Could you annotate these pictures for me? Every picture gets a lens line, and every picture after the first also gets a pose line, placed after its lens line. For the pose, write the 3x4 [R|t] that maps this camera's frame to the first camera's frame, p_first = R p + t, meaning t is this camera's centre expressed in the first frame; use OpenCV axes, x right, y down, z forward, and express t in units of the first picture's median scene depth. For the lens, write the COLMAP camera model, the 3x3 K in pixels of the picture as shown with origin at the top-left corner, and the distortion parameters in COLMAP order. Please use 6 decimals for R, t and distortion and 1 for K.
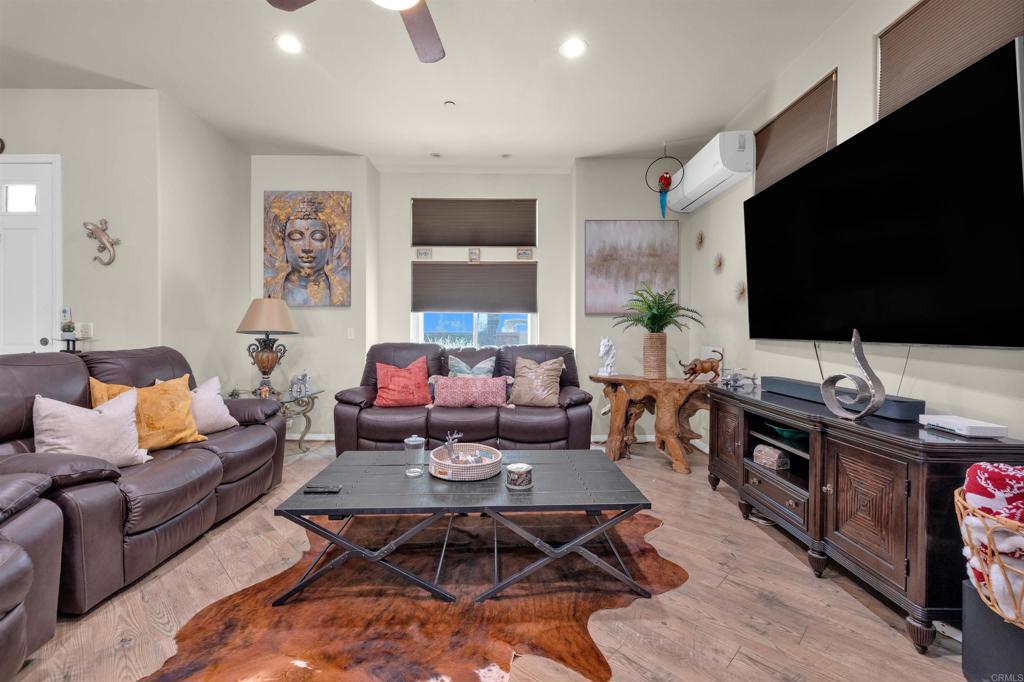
lens RADIAL K [[446.9, 0, 508.3], [0, 446.9, 337.6], [0, 0, 1]] dist [-0.001529, -0.000086]
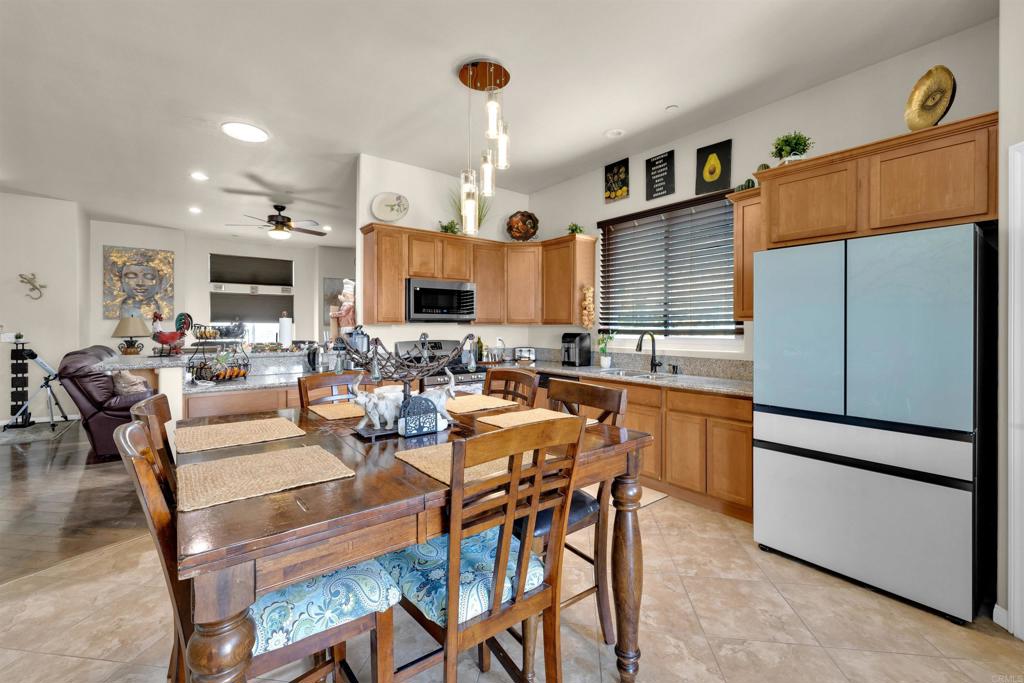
lens RADIAL K [[446.9, 0, 509.9], [0, 446.9, 333.1], [0, 0, 1]] dist [-0.001529, -0.000086]
pose [[0.801914, -0.017969, 0.597169, -0.344992], [0.019533, 0.999802, 0.003855, -0.003031], [-0.597120, 0.008573, 0.802106, -1.069829]]
